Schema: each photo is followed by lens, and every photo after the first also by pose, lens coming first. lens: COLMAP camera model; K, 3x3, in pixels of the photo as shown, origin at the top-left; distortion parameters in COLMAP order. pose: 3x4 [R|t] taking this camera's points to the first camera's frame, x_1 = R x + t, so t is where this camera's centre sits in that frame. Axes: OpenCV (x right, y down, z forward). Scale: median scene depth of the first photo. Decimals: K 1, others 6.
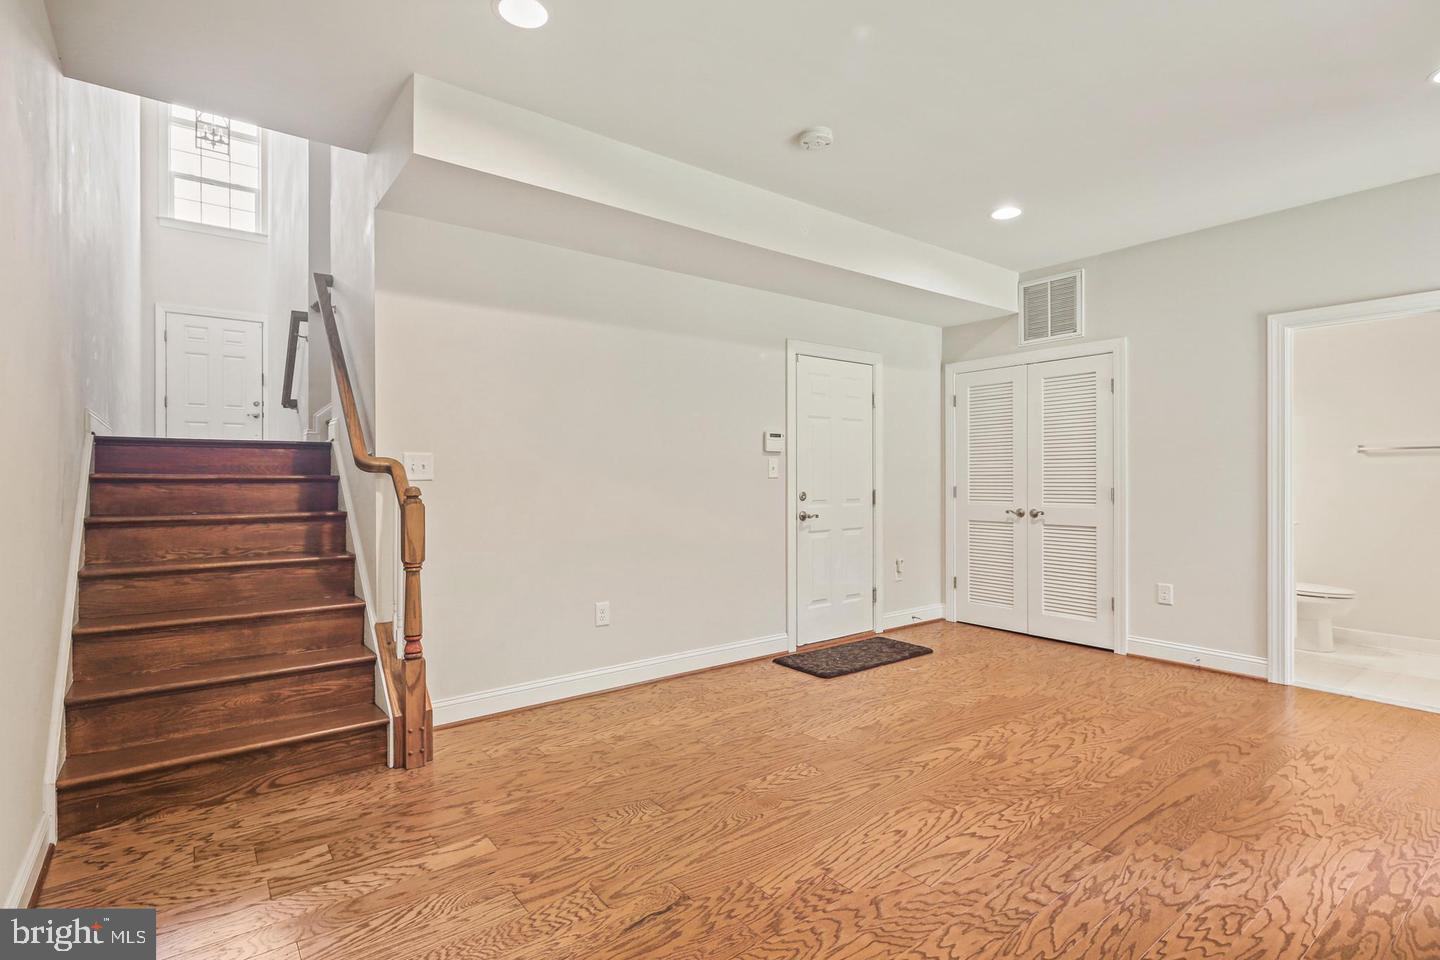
lens RADIAL K [[698.7, 0, 719.1], [0, 698.7, 478.8], [0, 0, 1]] dist [0.004605, 0.000005]
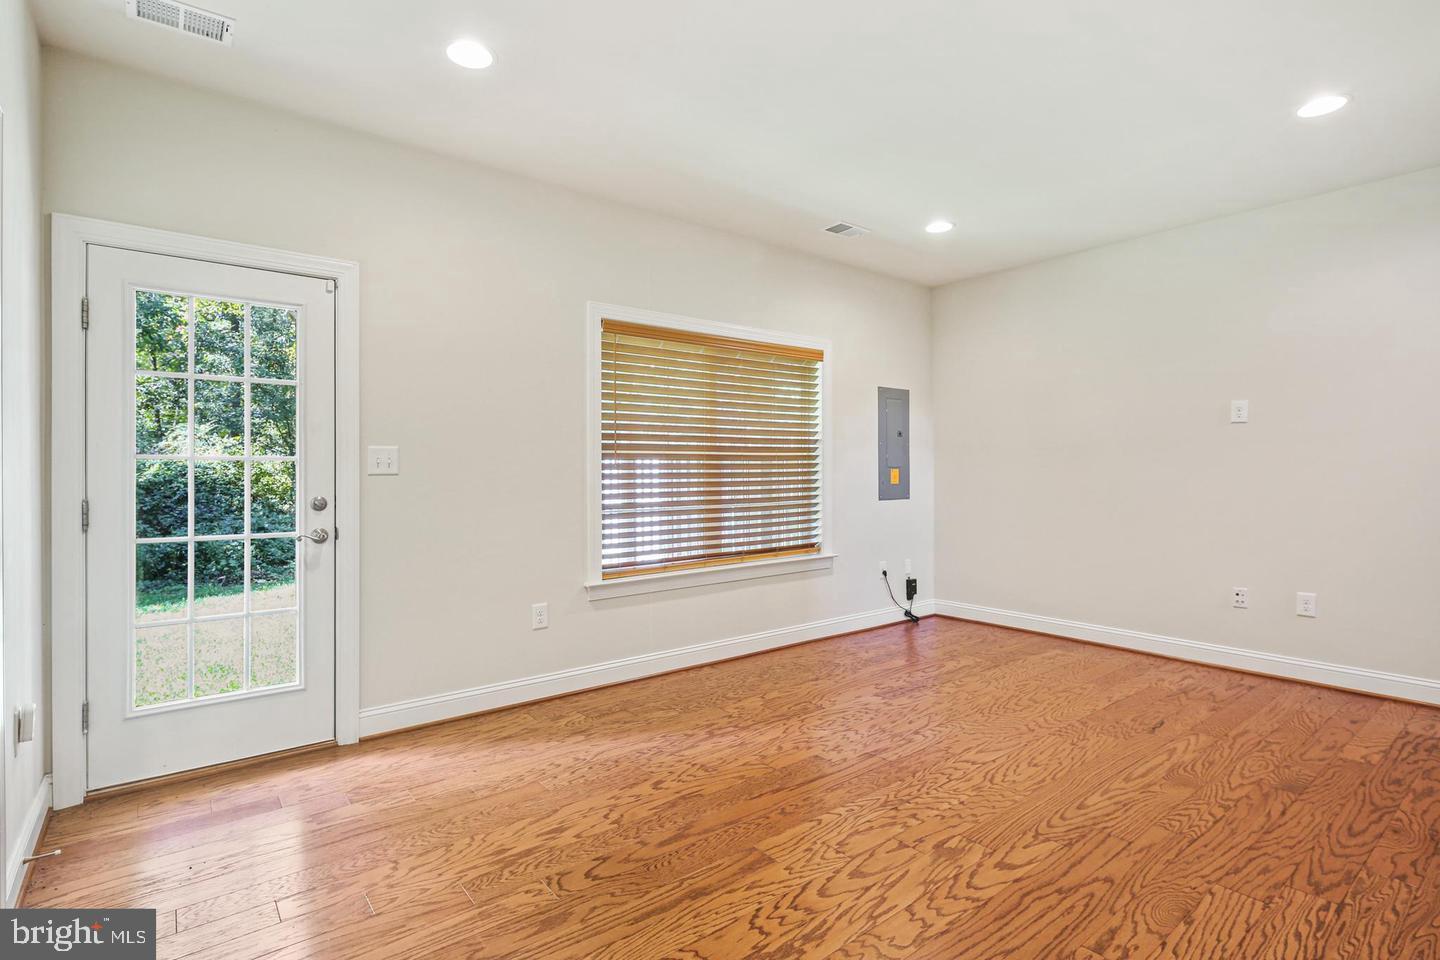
lens RADIAL K [[698.7, 0, 717.7], [0, 698.7, 473.1], [0, 0, 1]] dist [0.004605, 0.000005]
pose [[-0.999915, 0.002180, -0.012819, 0.752448], [0.002066, 0.999958, 0.008883, -0.011234], [0.012838, 0.008856, -0.999878, 2.018578]]
